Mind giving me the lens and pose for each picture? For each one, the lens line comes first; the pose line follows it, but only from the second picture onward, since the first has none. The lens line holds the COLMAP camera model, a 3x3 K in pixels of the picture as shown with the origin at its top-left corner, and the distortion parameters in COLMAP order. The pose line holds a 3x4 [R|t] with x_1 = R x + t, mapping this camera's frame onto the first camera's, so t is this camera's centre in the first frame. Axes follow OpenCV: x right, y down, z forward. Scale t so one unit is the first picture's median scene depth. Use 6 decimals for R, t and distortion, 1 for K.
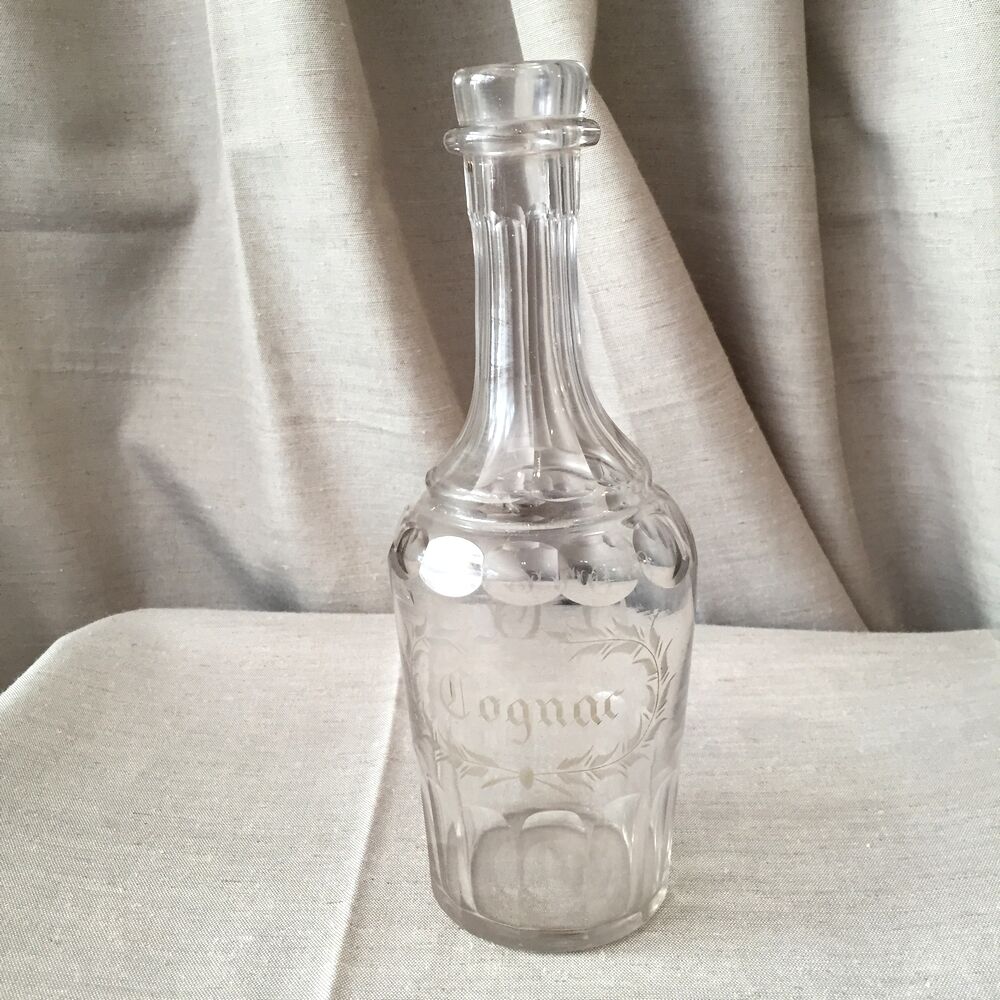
lens RADIAL K [[1162.1, 0, 500.0], [0, 1162.1, 500.0], [0, 0, 1]] dist [0.089116, -0.135916]
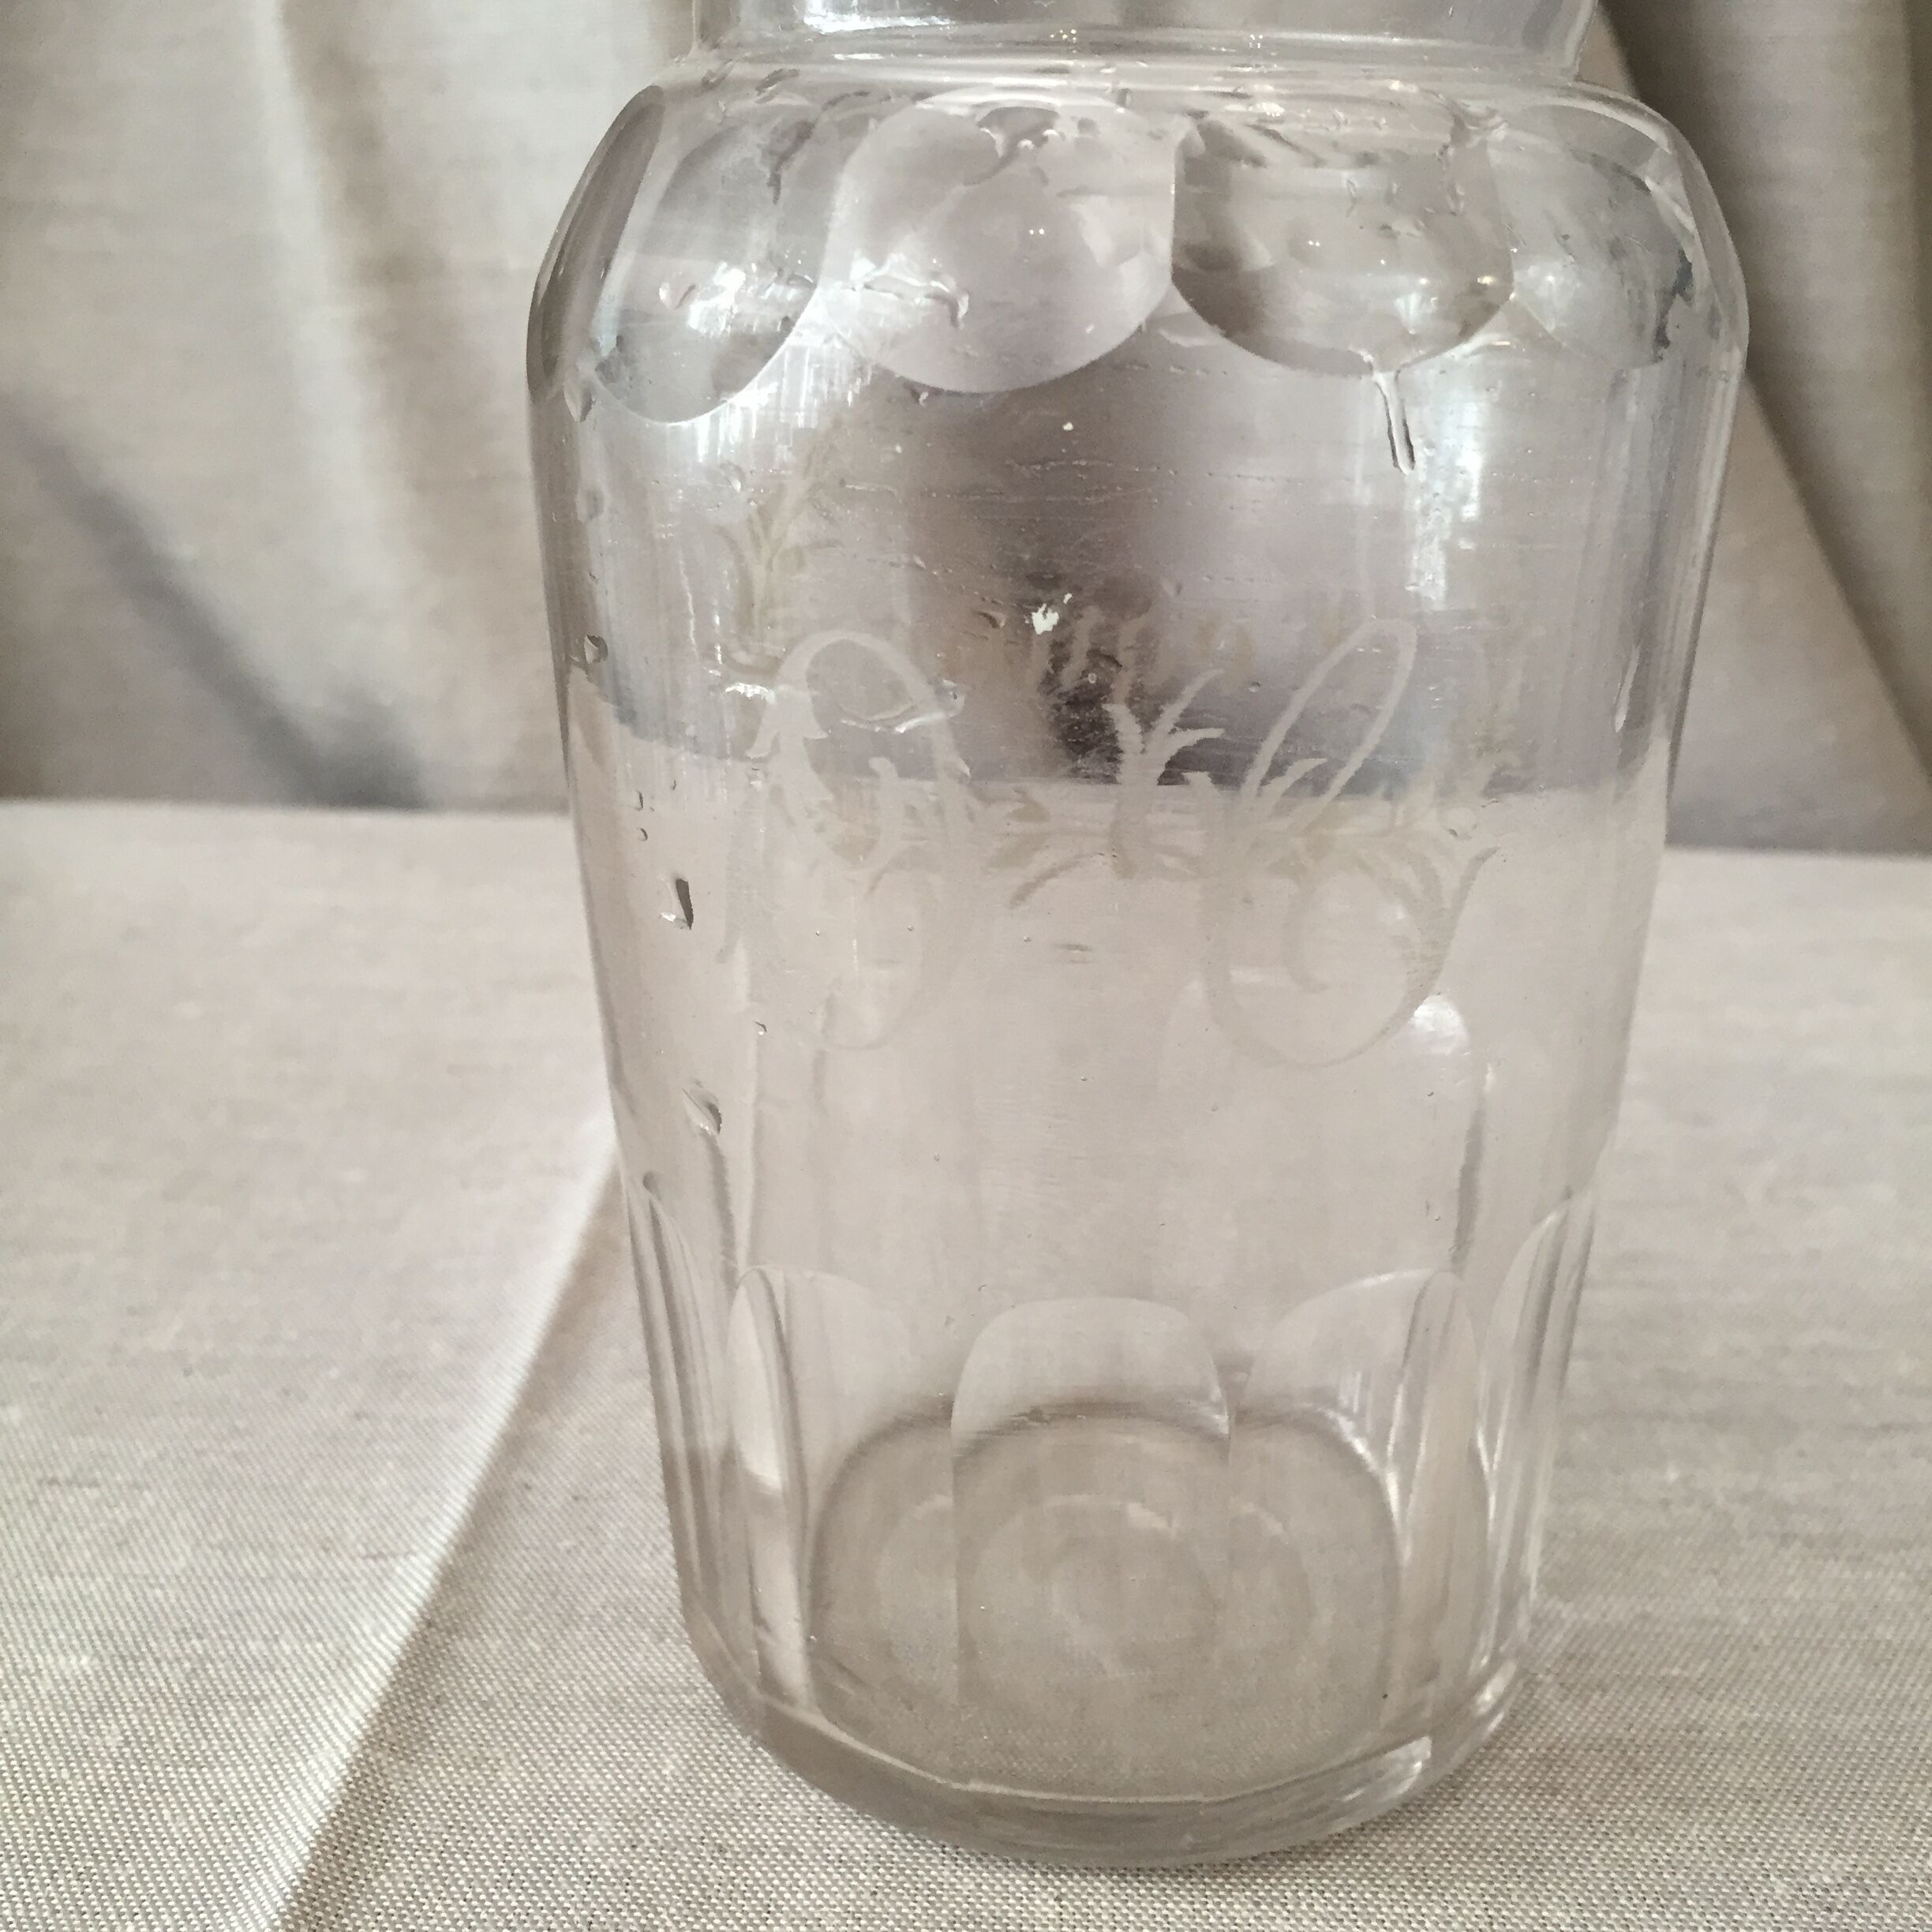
lens RADIAL K [[2283.8, 0, 966.0], [0, 2283.8, 966.0], [0, 0, 1]] dist [0.063803, -0.103481]
pose [[0.999936, 0.009682, -0.005846, 0.008698], [-0.009358, 0.998543, 0.053144, 0.139099], [0.006352, -0.053086, 0.998570, 0.365314]]
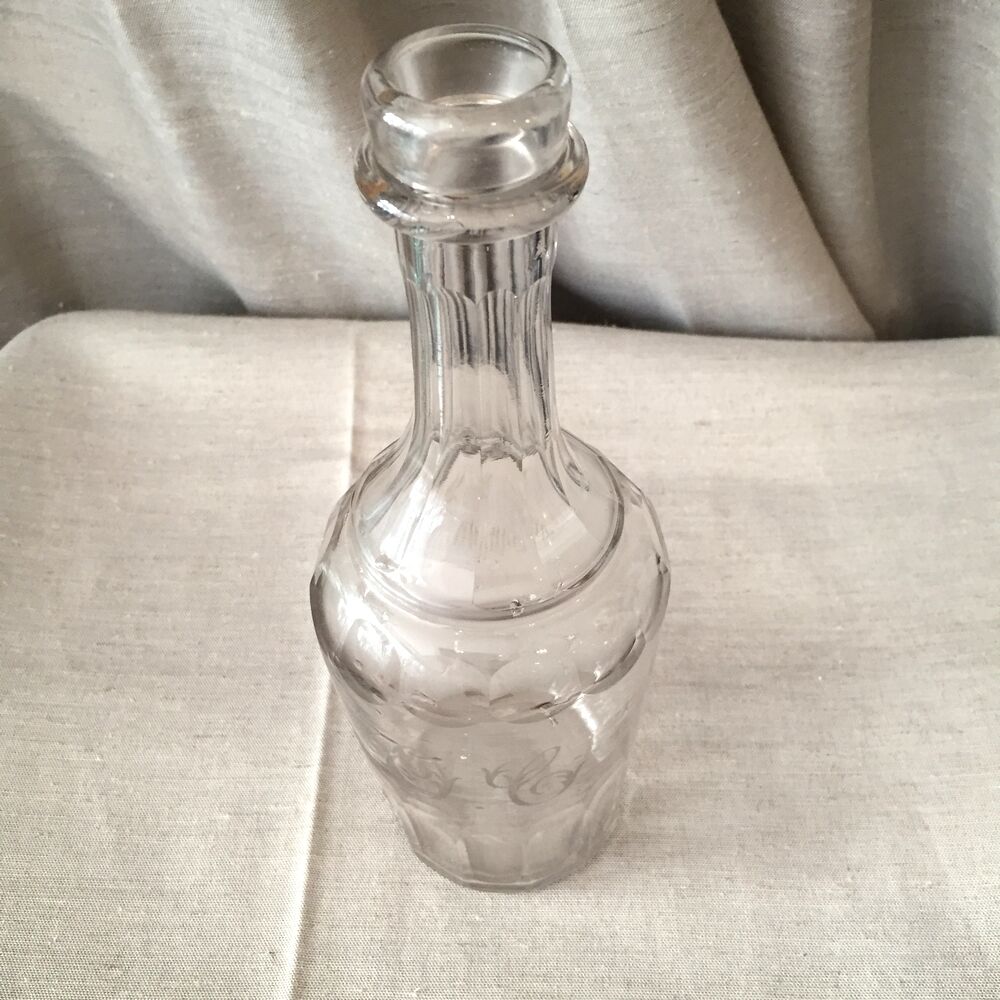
lens RADIAL K [[1162.1, 0, 500.0], [0, 1162.1, 500.0], [0, 0, 1]] dist [0.089116, -0.135916]
pose [[0.999326, -0.032880, -0.016343, 0.053965], [0.036340, 0.821935, 0.568421, -0.390941], [-0.005257, -0.568632, 0.822575, 0.236594]]
